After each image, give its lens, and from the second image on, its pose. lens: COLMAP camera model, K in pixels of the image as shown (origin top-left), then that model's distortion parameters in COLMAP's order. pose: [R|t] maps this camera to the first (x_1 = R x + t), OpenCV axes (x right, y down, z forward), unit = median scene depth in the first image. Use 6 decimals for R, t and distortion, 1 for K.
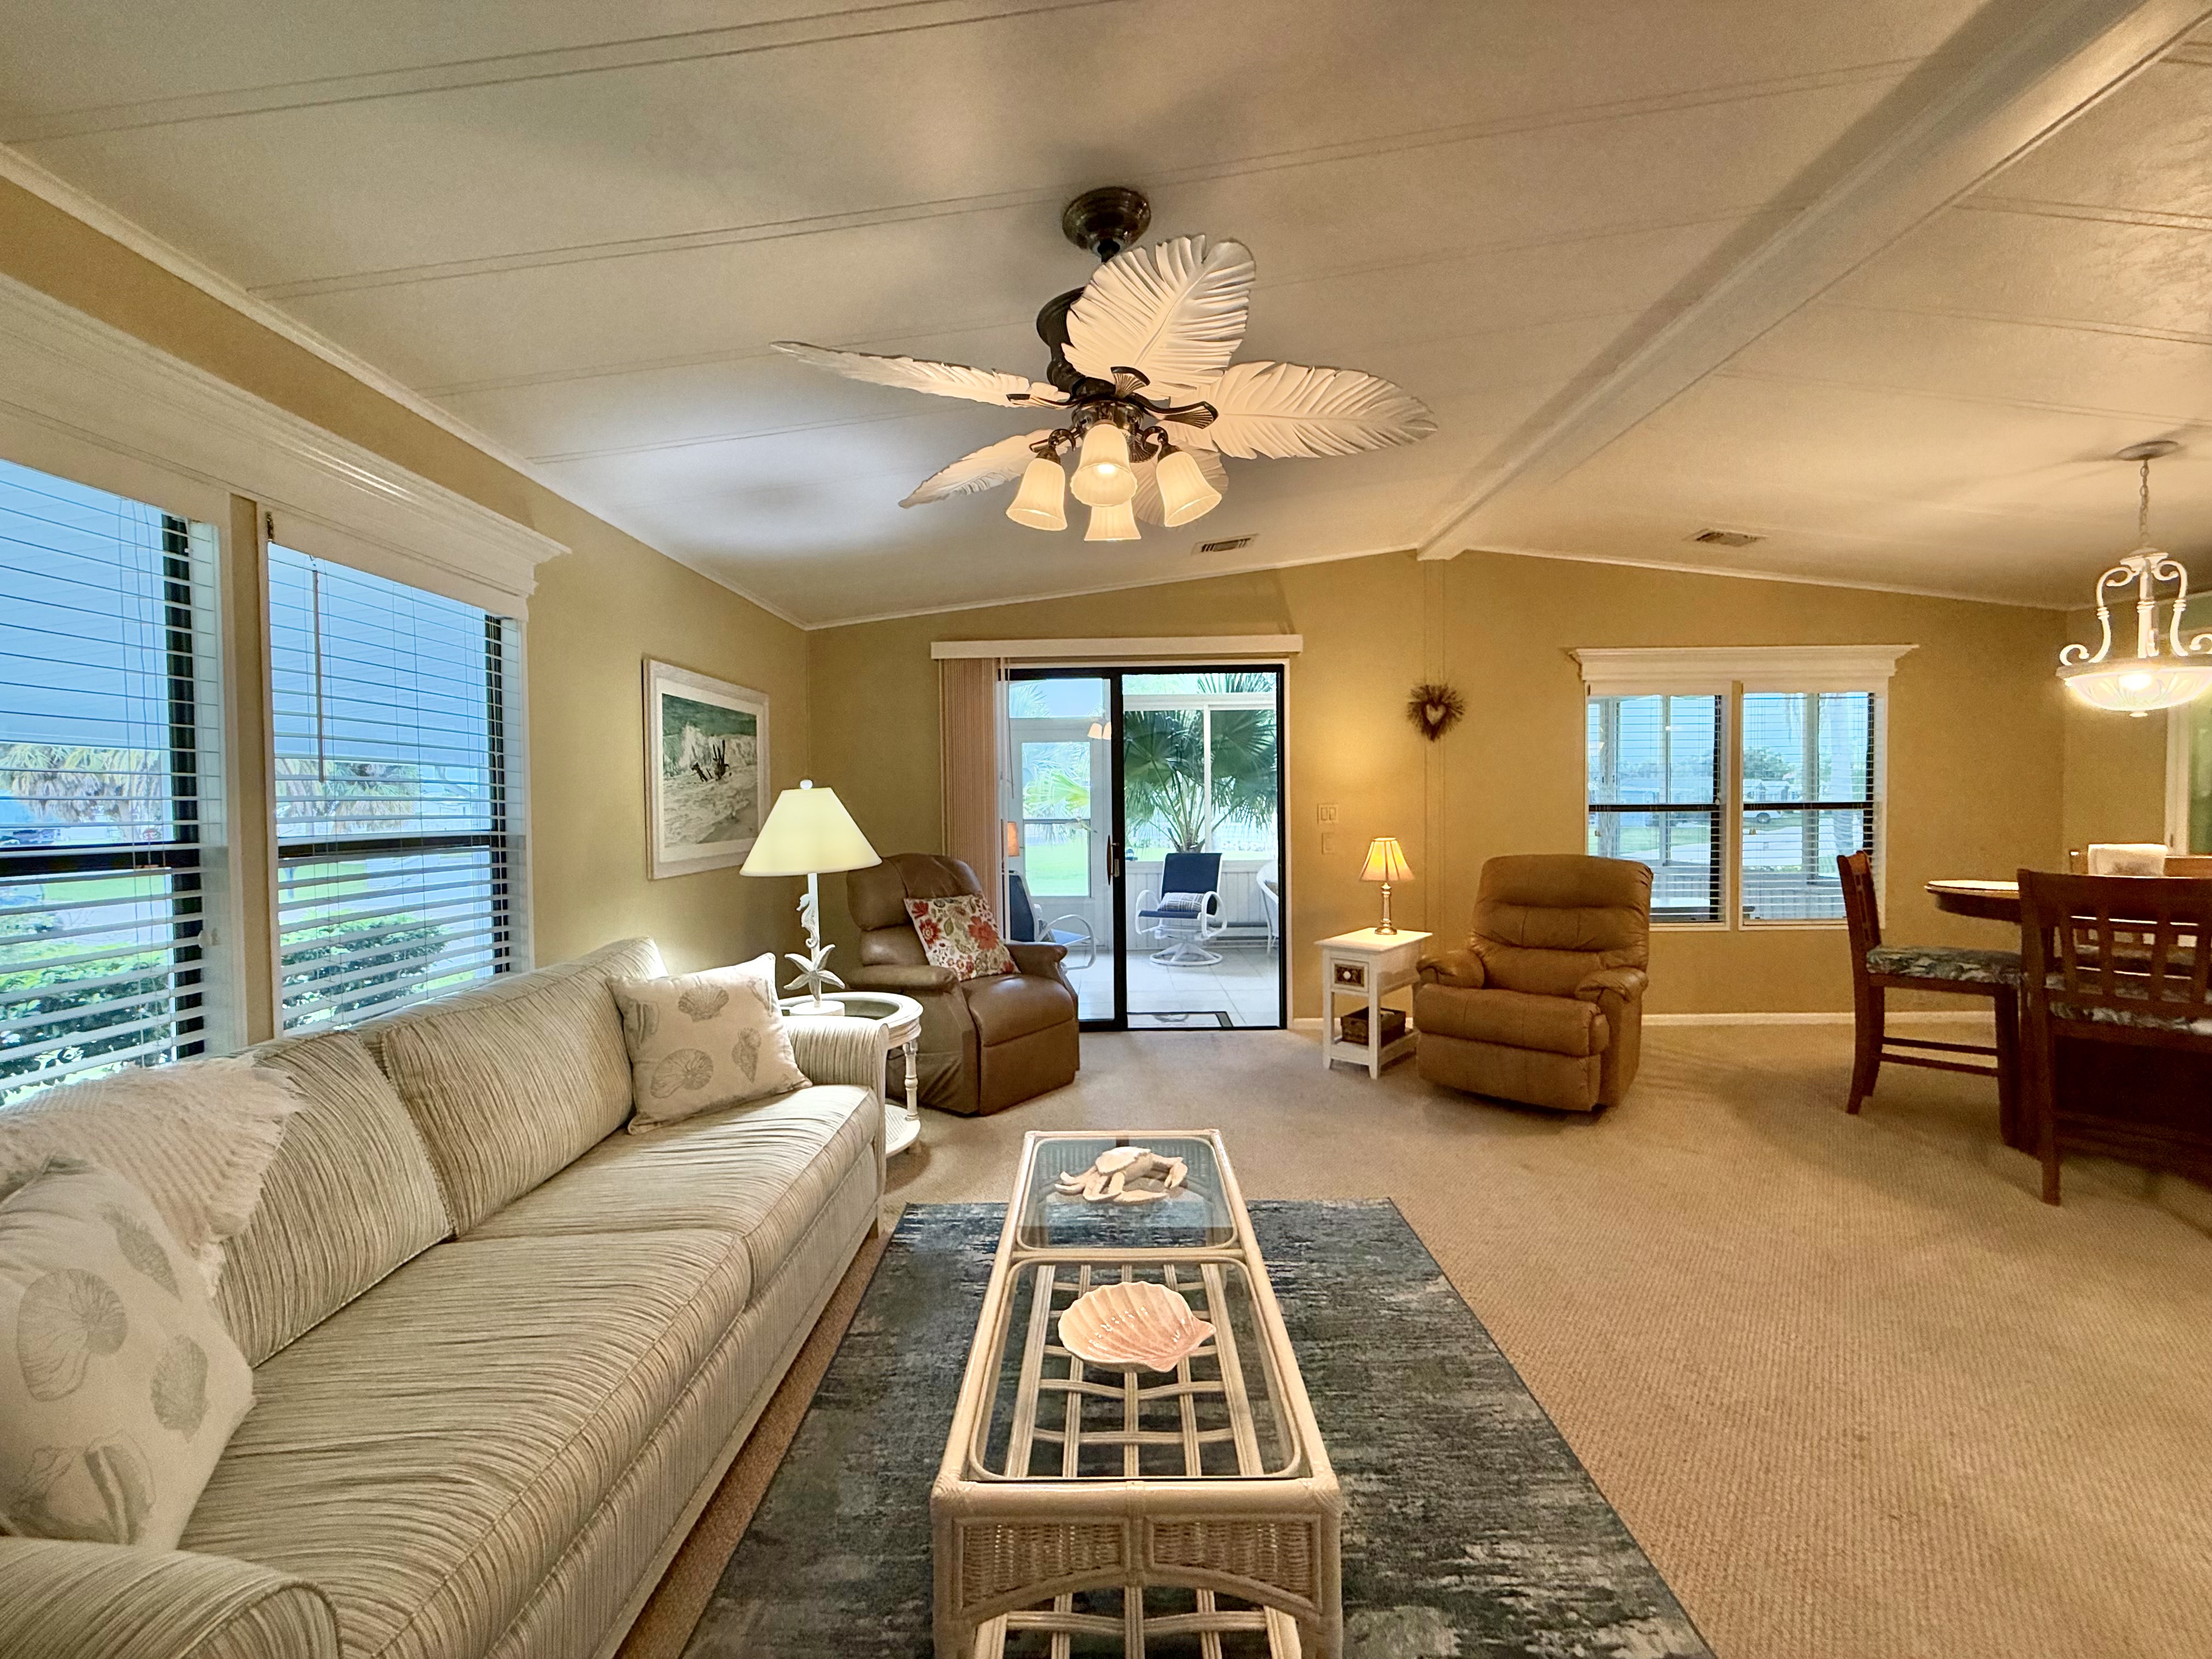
lens RADIAL K [[882.7, 0, 1106.0], [0, 882.7, 829.5], [0, 0, 1]] dist [-0.000074, -0.000012]
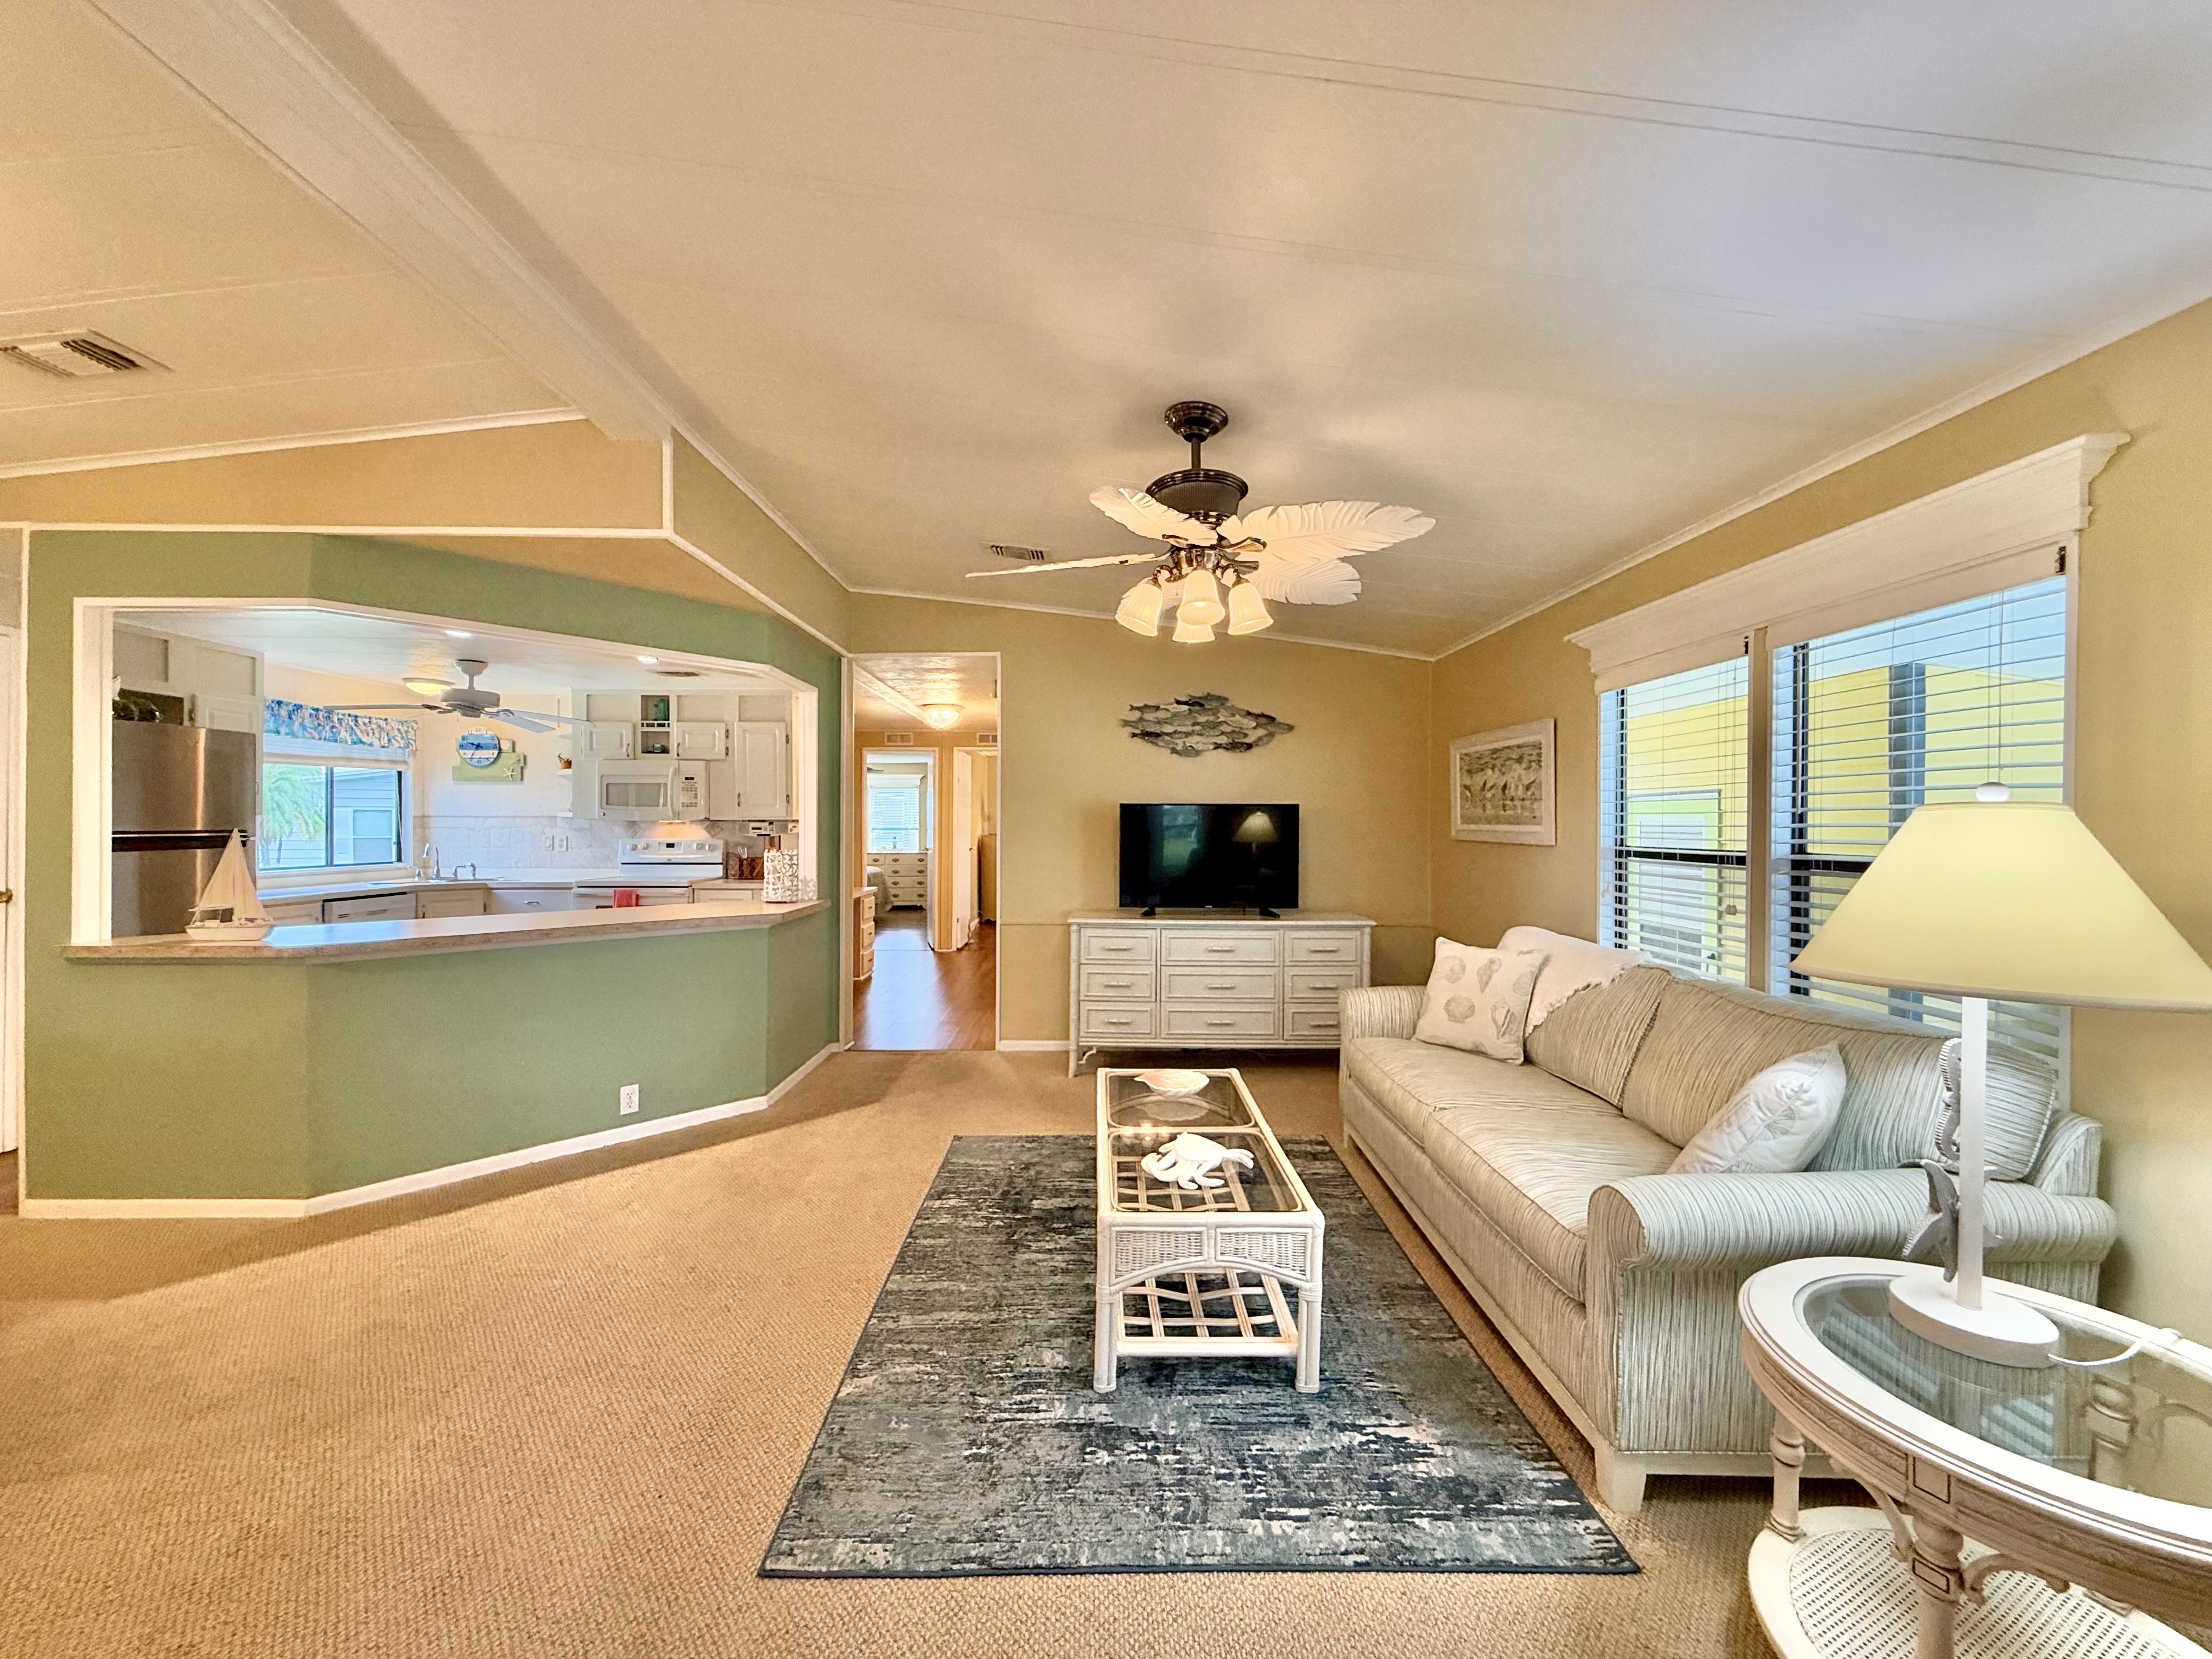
lens RADIAL K [[882.7, 0, 1106.0], [0, 882.7, 829.5], [0, 0, 1]] dist [-0.000074, -0.000012]
pose [[-0.999741, 0.018152, -0.013744, 0.140703], [0.017765, 0.999456, 0.027795, -0.070926], [0.014241, 0.027544, -0.999519, 2.093983]]
